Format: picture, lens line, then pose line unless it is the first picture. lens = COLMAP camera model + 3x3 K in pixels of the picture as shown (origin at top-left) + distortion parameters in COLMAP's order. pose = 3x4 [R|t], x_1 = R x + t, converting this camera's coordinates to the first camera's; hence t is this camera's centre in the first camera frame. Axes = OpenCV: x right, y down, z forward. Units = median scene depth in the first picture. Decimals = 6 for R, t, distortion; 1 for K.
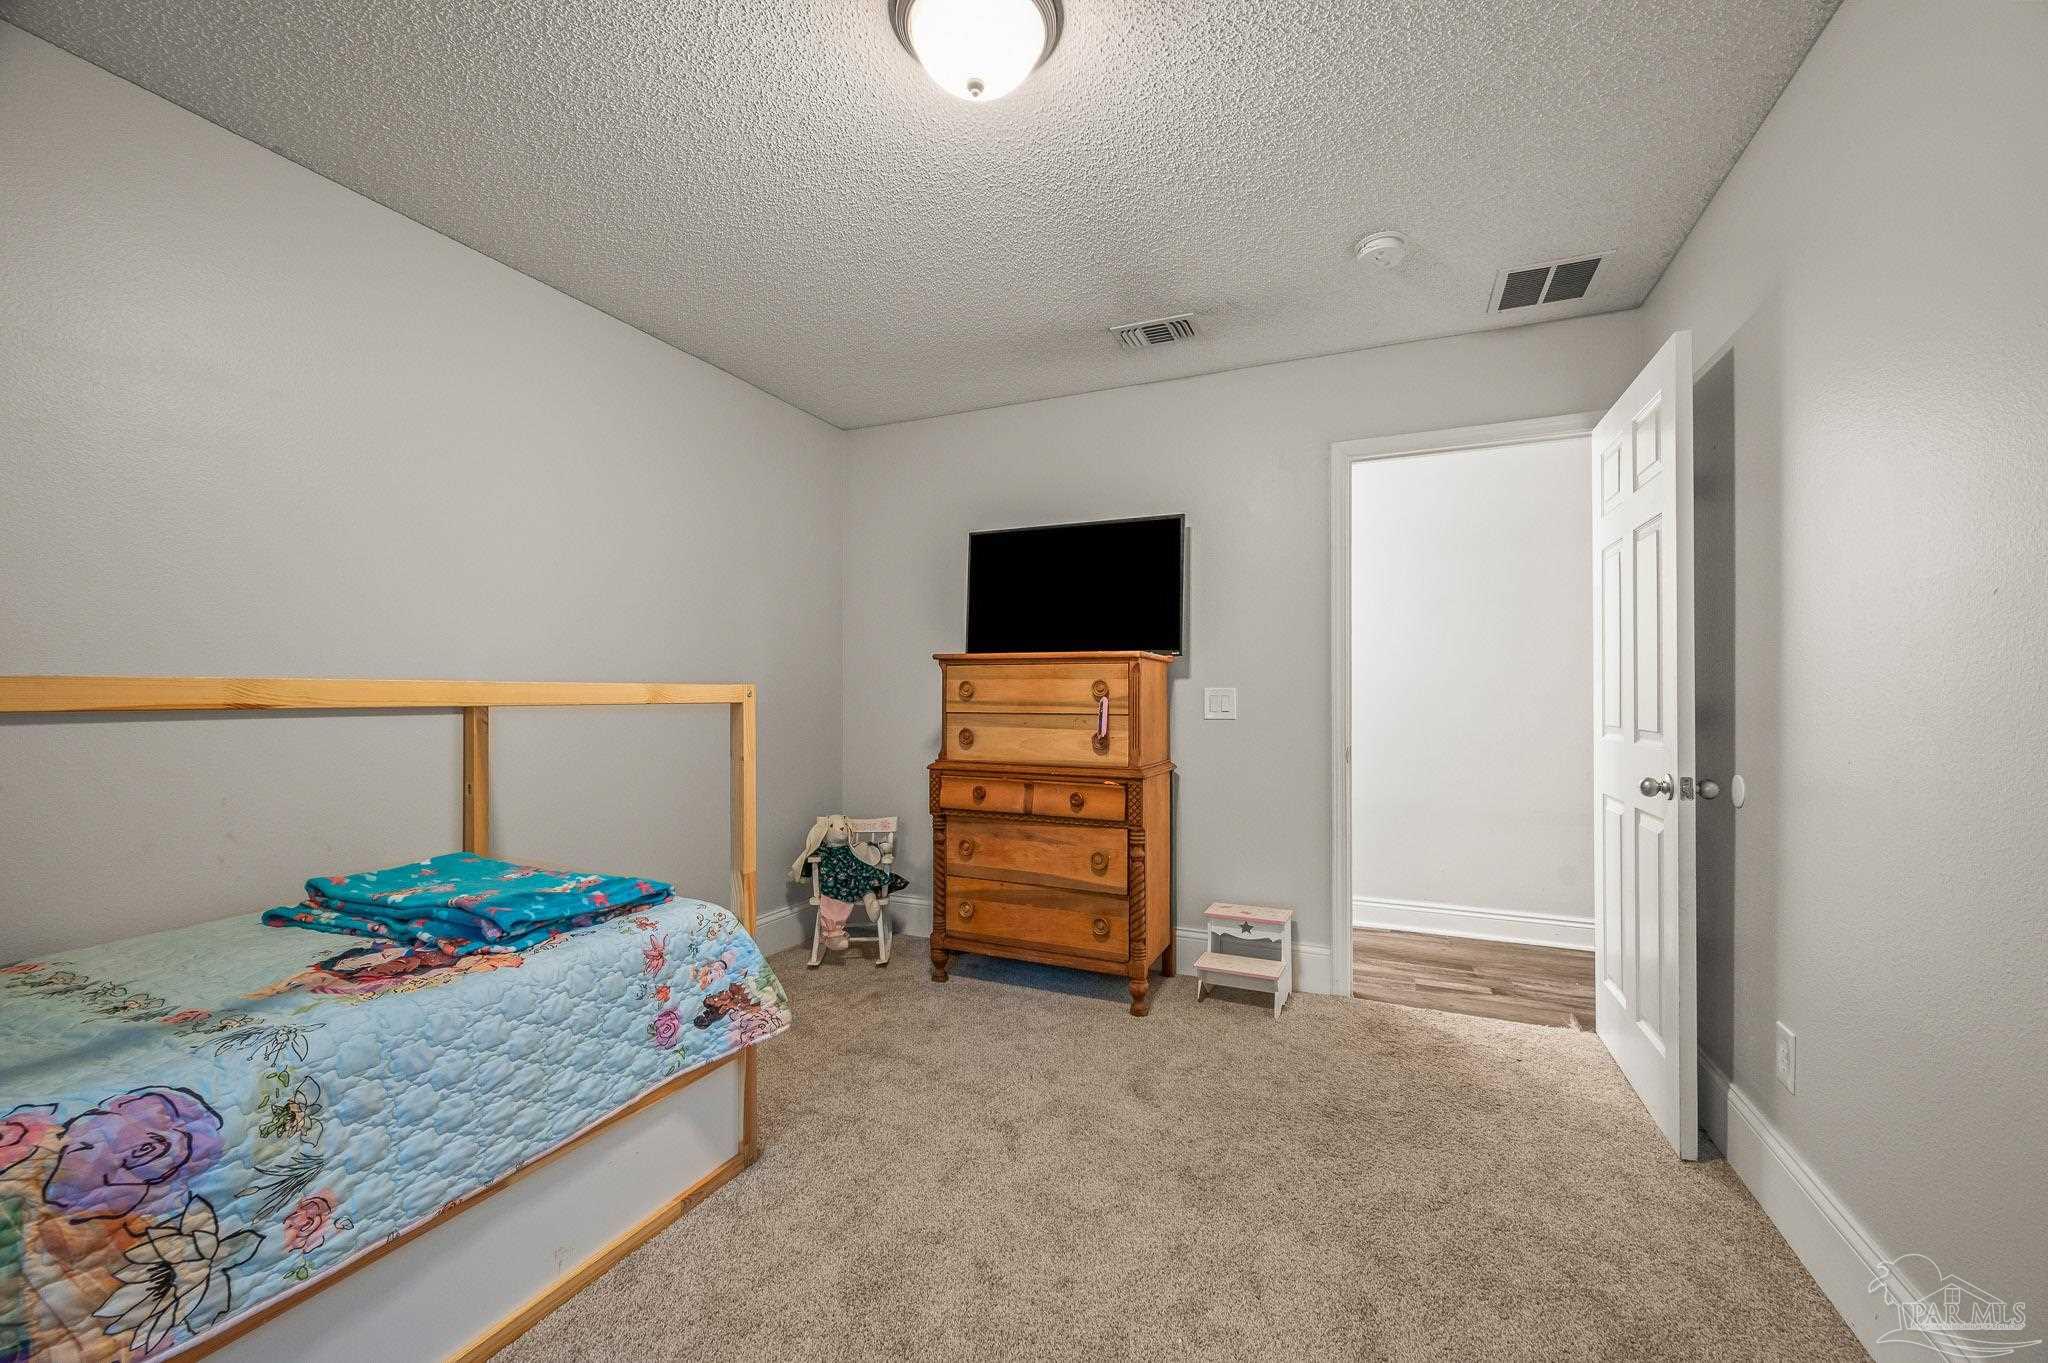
lens RADIAL K [[810.3, 0, 1024.1], [0, 810.3, 692.1], [0, 0, 1]] dist [0.003069, -0.000123]
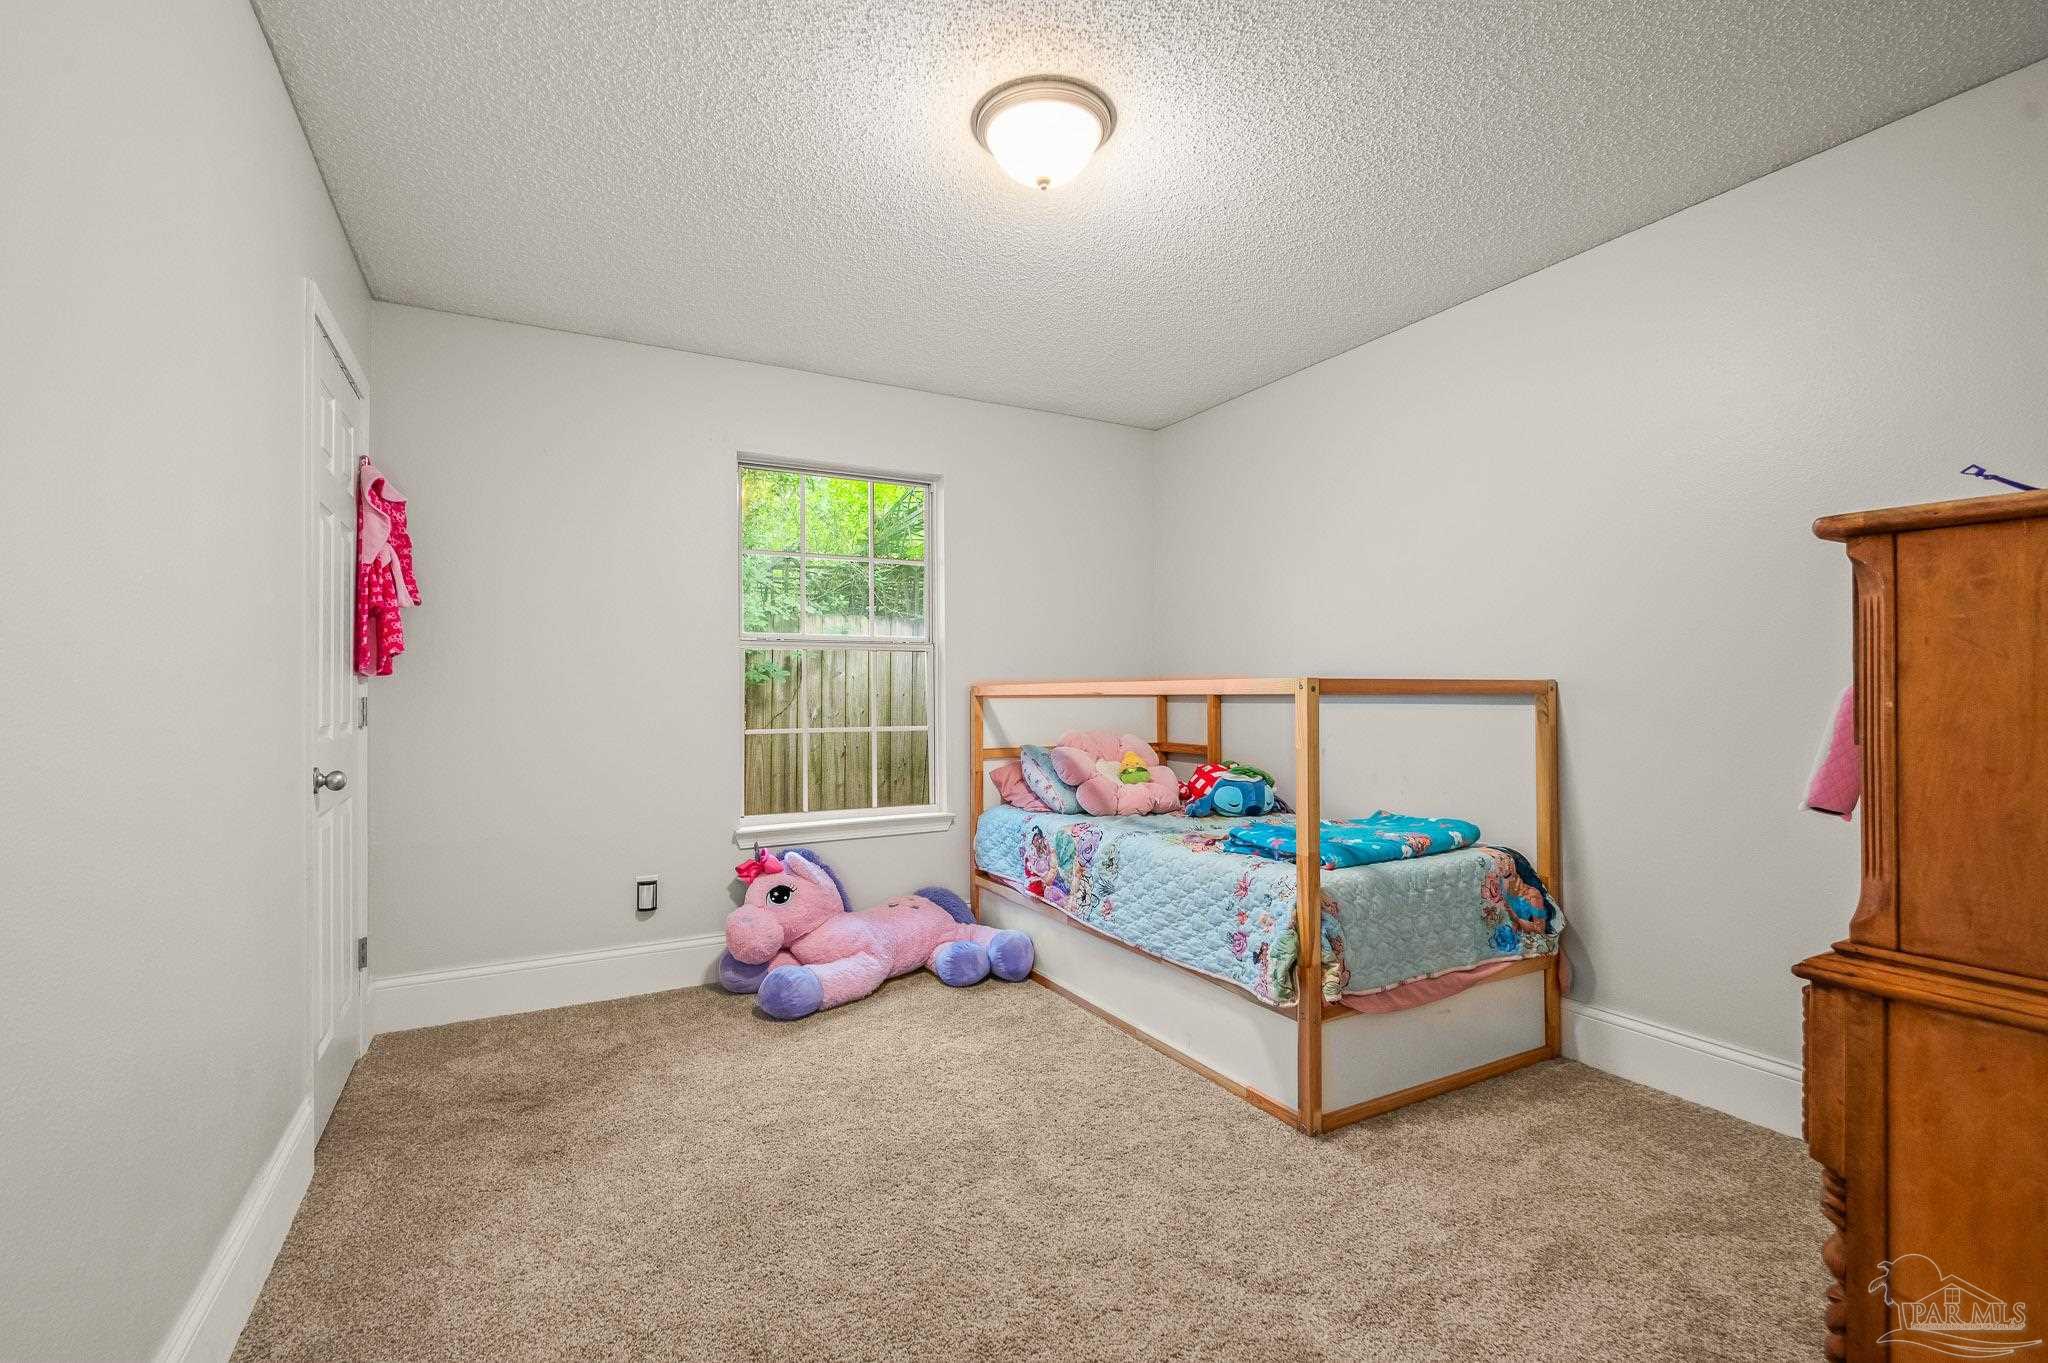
lens RADIAL K [[924.2, 0, 1025.4], [0, 924.2, 686.8], [0, 0, 1]] dist [0.000420, 0.000010]
pose [[-0.606025, -0.005375, -0.795427, 1.133885], [0.003693, 0.999947, -0.009570, 0.017352], [0.795437, -0.008737, -0.605974, 1.947323]]
